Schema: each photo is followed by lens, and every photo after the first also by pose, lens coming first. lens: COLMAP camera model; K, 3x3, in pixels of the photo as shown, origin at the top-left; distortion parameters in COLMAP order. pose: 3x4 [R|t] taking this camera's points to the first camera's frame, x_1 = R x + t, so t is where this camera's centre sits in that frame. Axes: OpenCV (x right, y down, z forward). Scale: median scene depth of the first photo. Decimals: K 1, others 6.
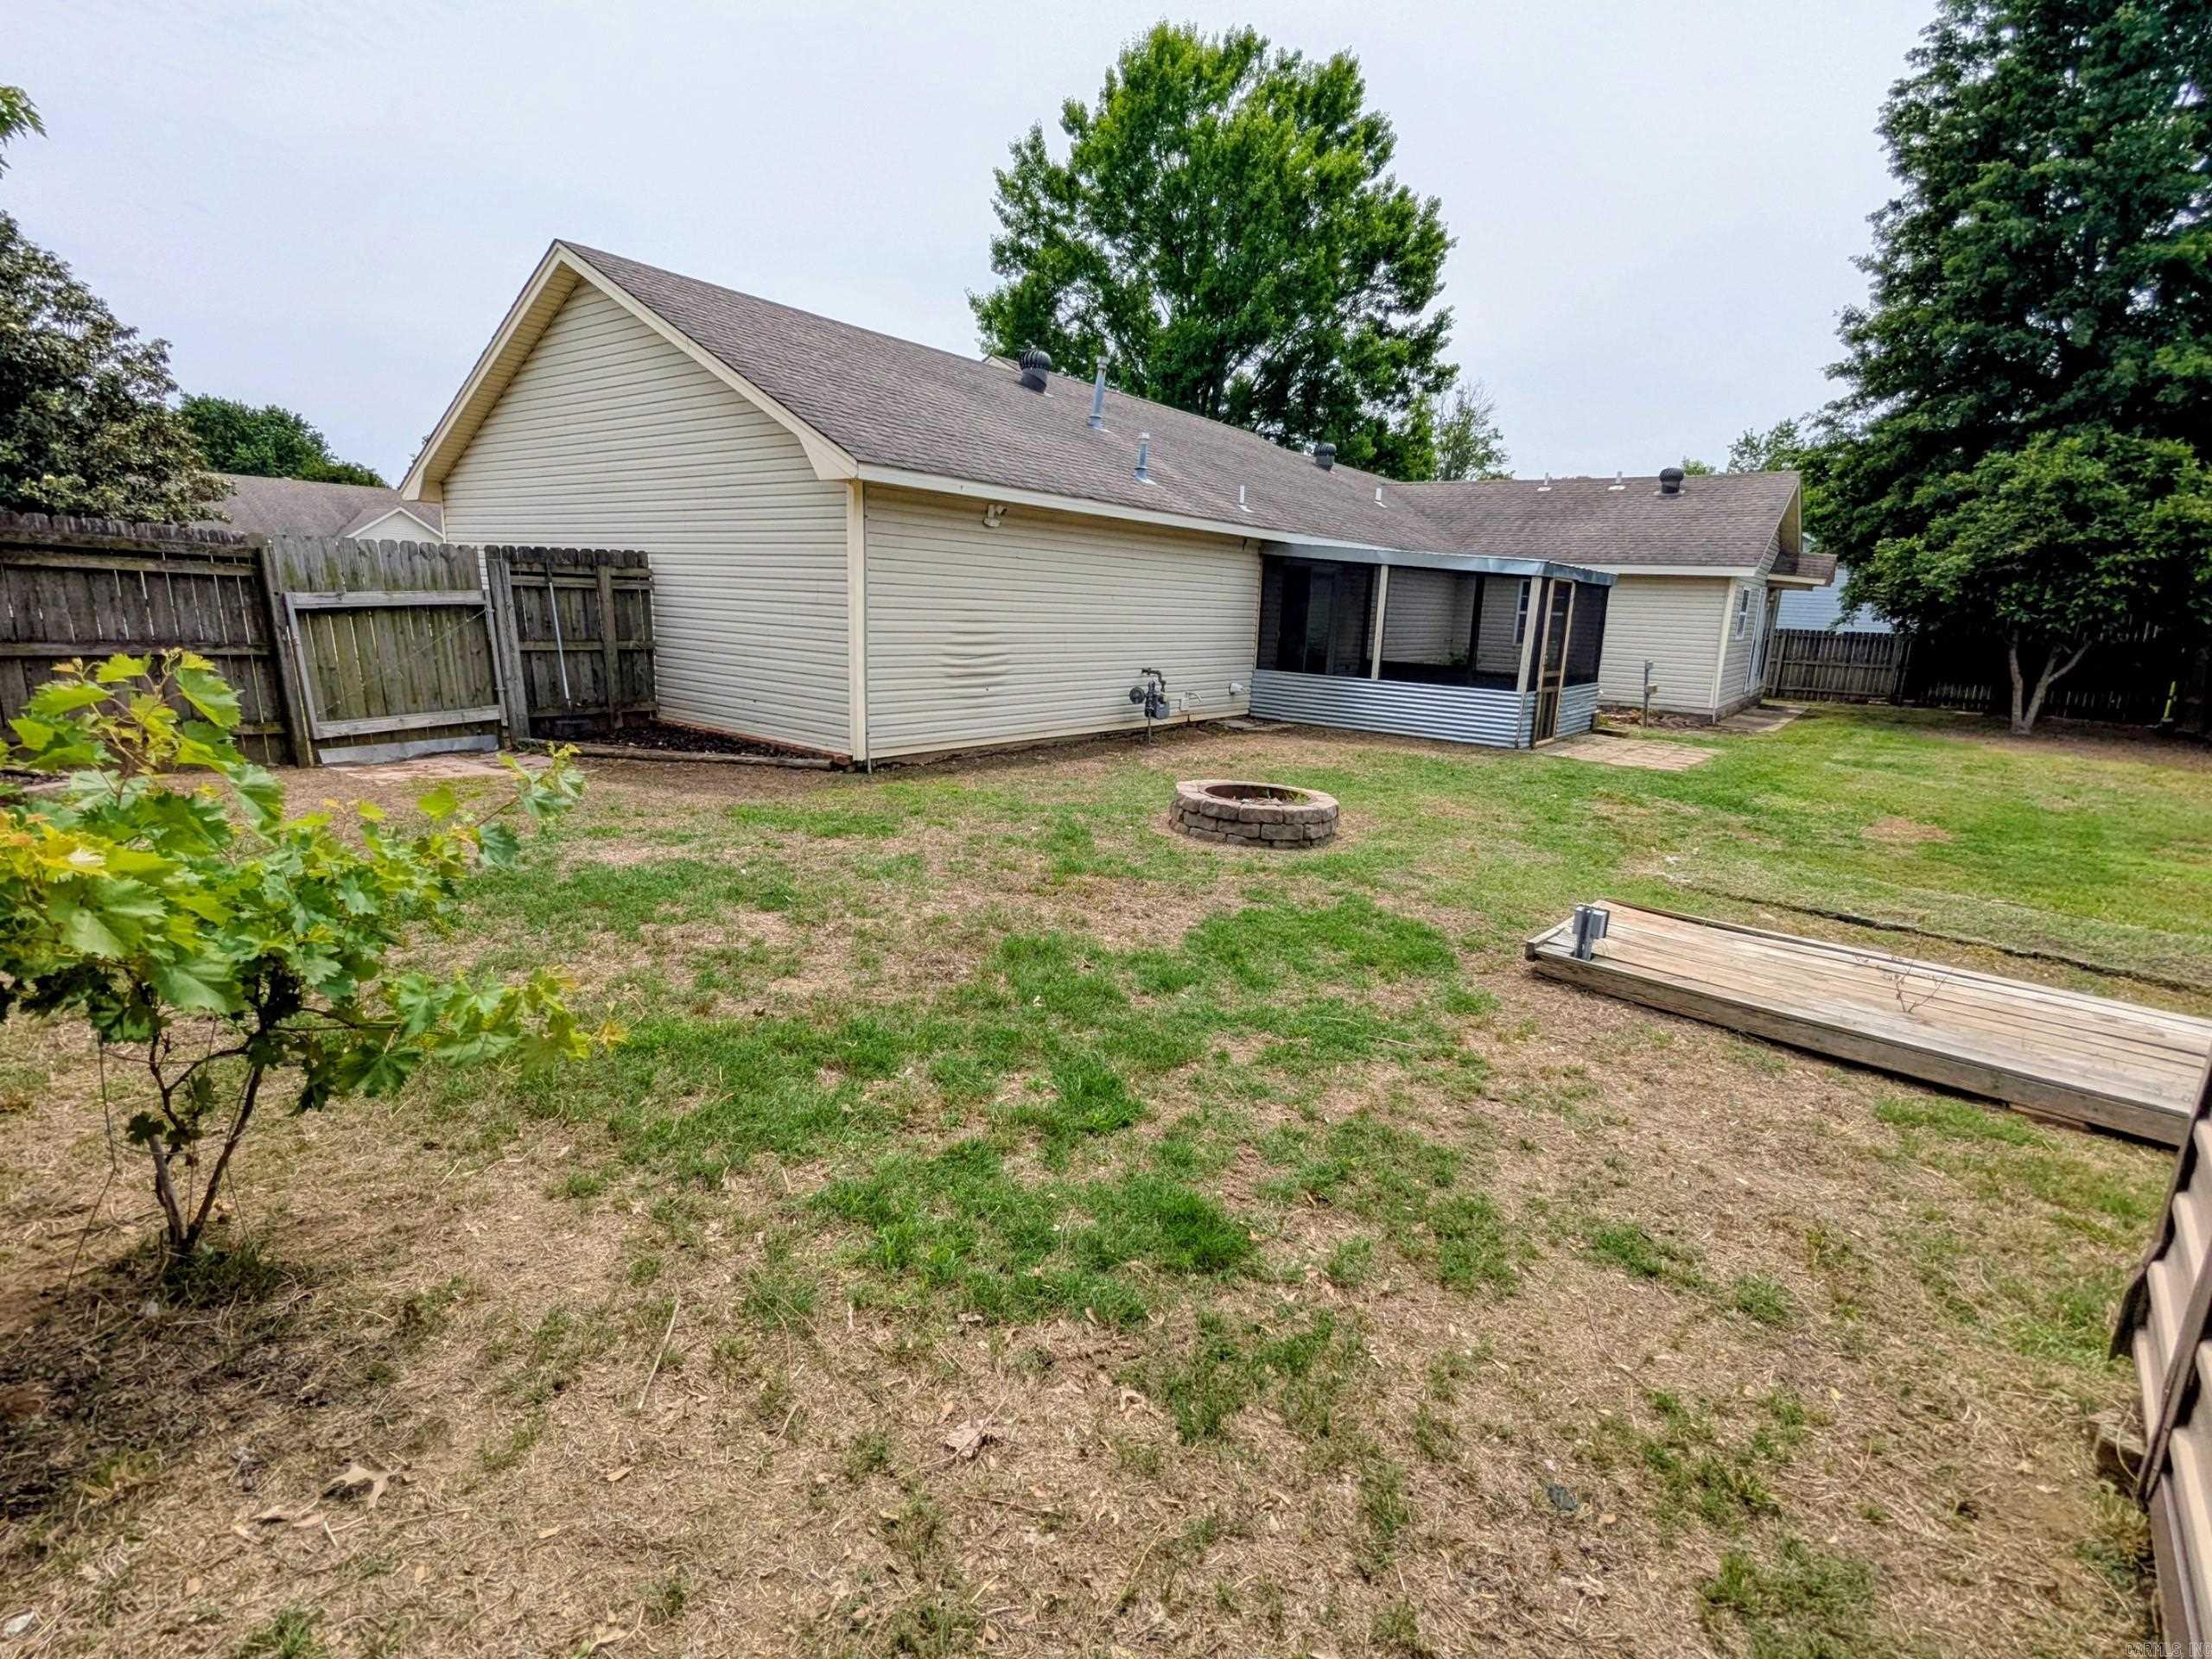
lens RADIAL K [[1059.8, 0, 1111.6], [0, 1059.8, 826.8], [0, 0, 1]] dist [-0.000612, -0.001552]
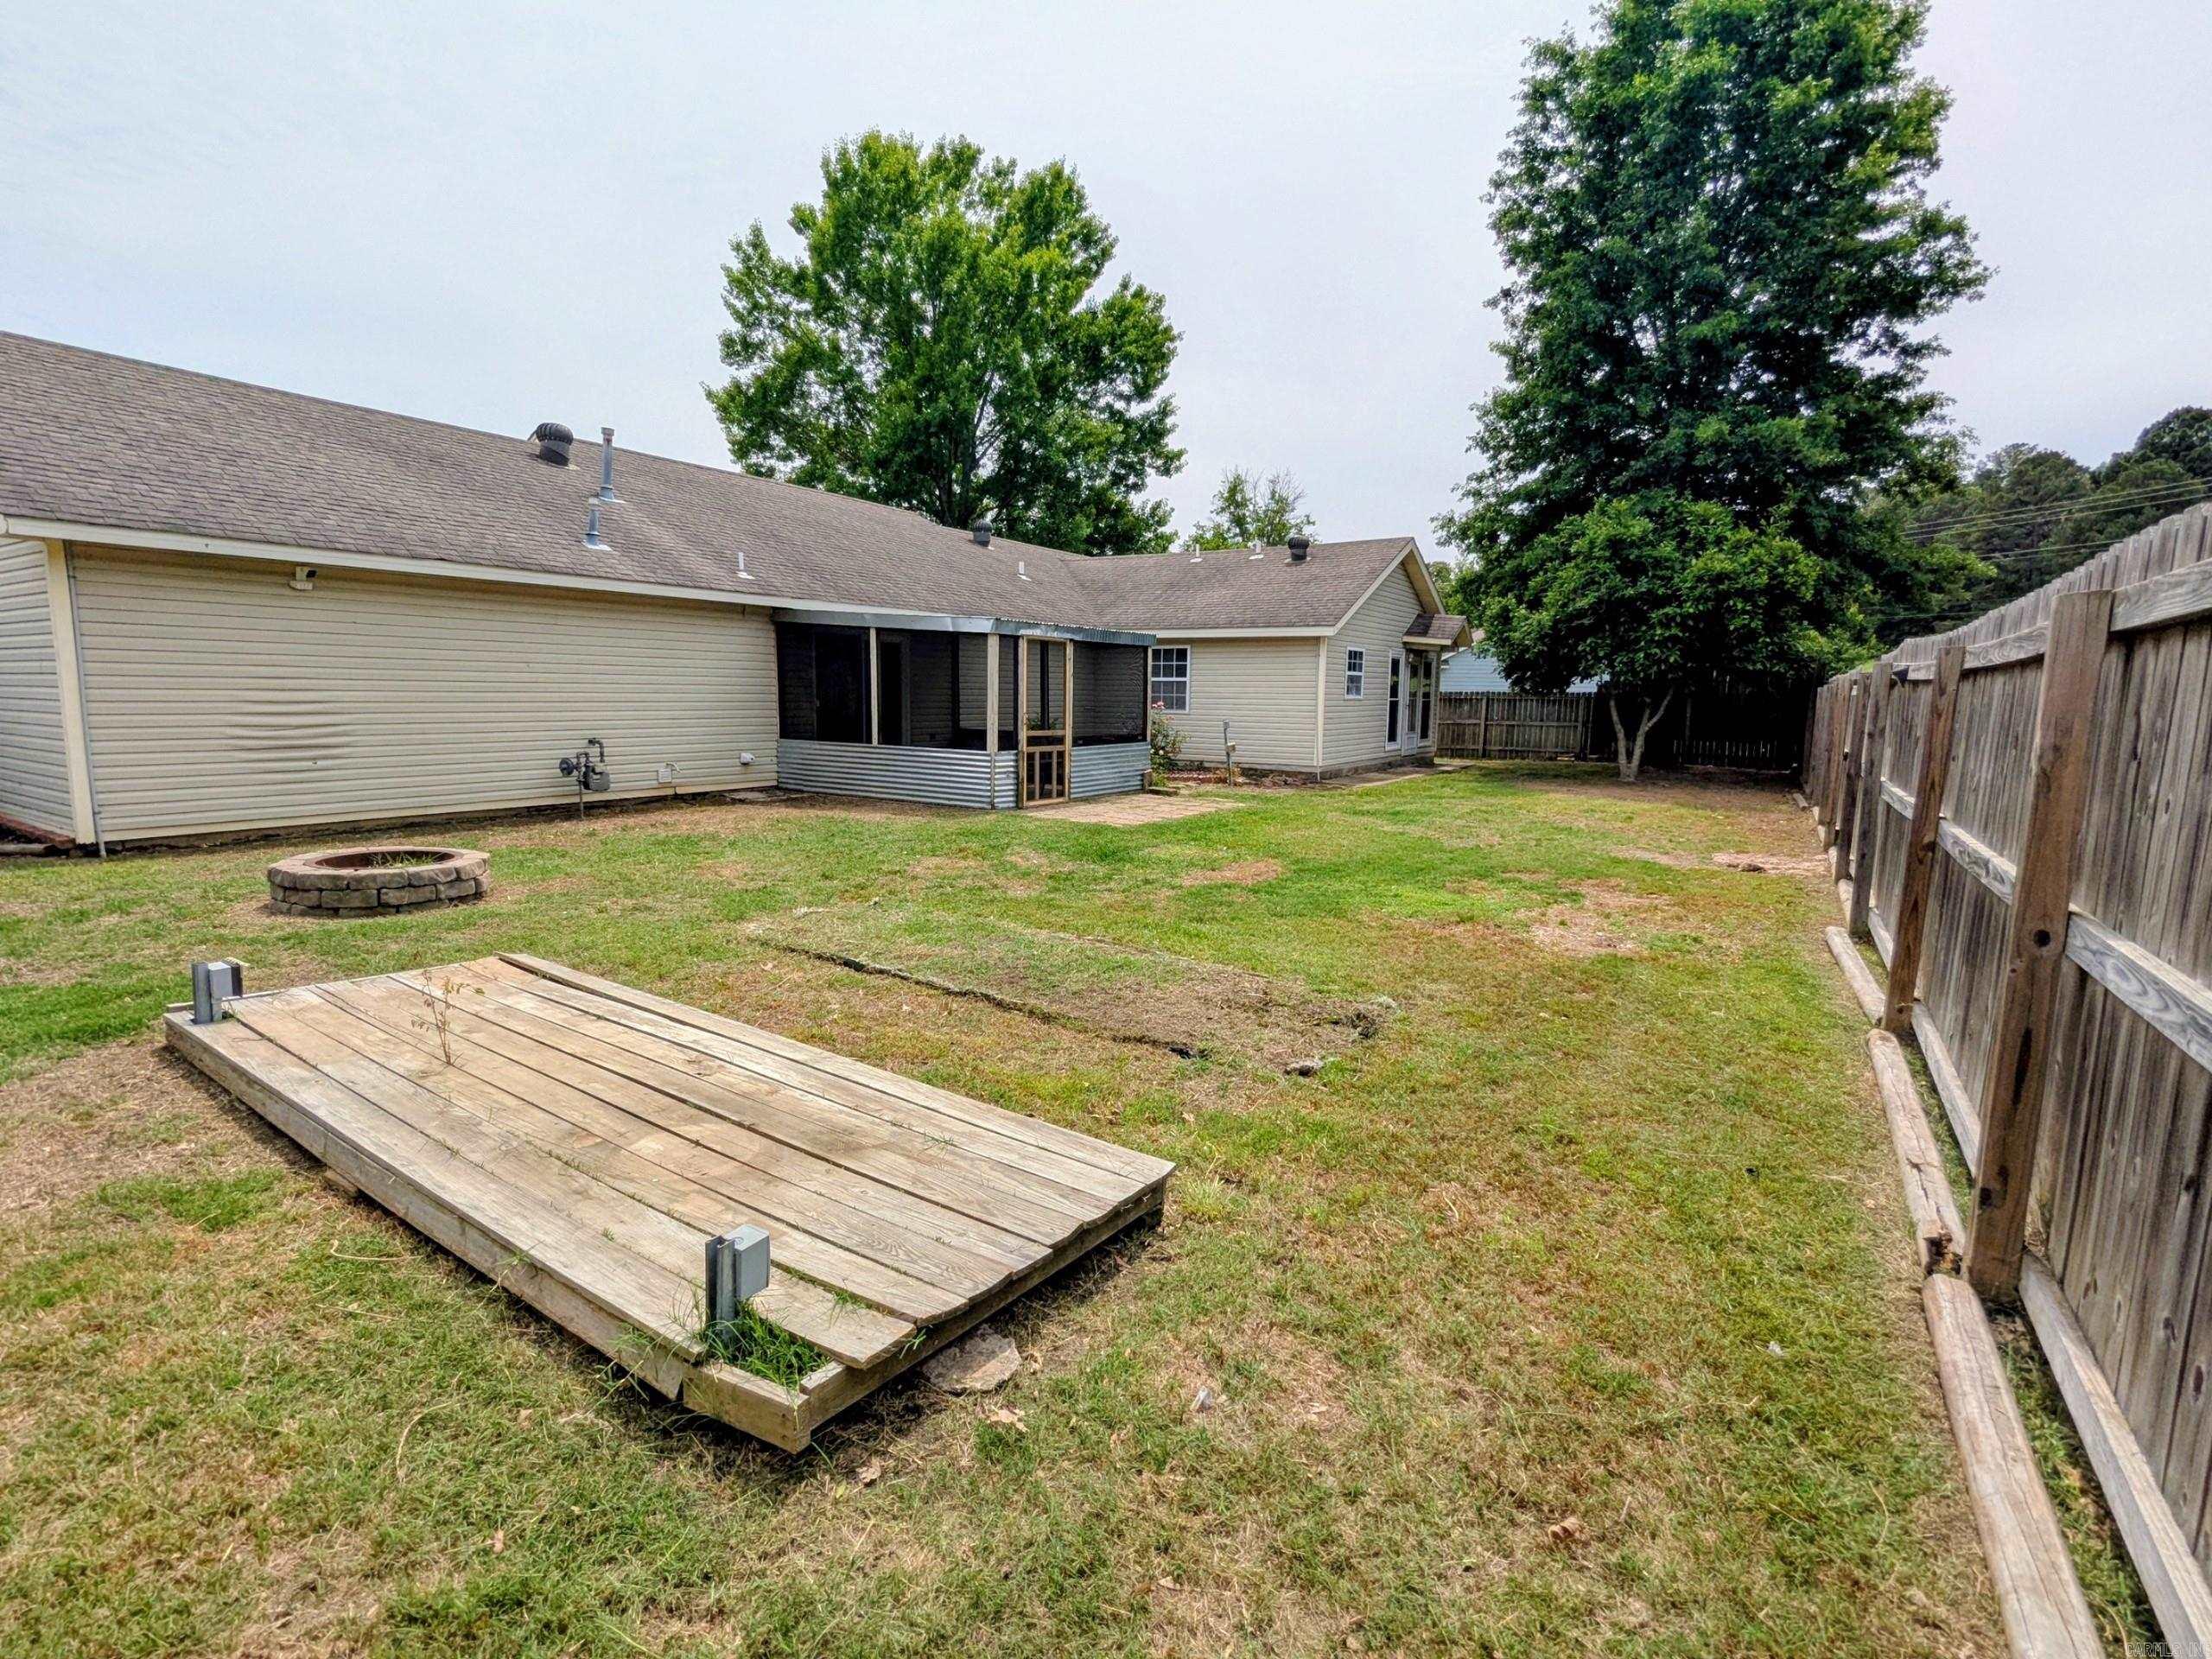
lens RADIAL K [[1059.8, 0, 1111.6], [0, 1059.8, 826.8], [0, 0, 1]] dist [-0.000612, -0.001552]
pose [[0.996167, -0.037006, 0.079255, 0.235218], [0.043348, 0.995863, -0.079861, 0.014074], [-0.075972, 0.082990, 0.993650, 0.015348]]
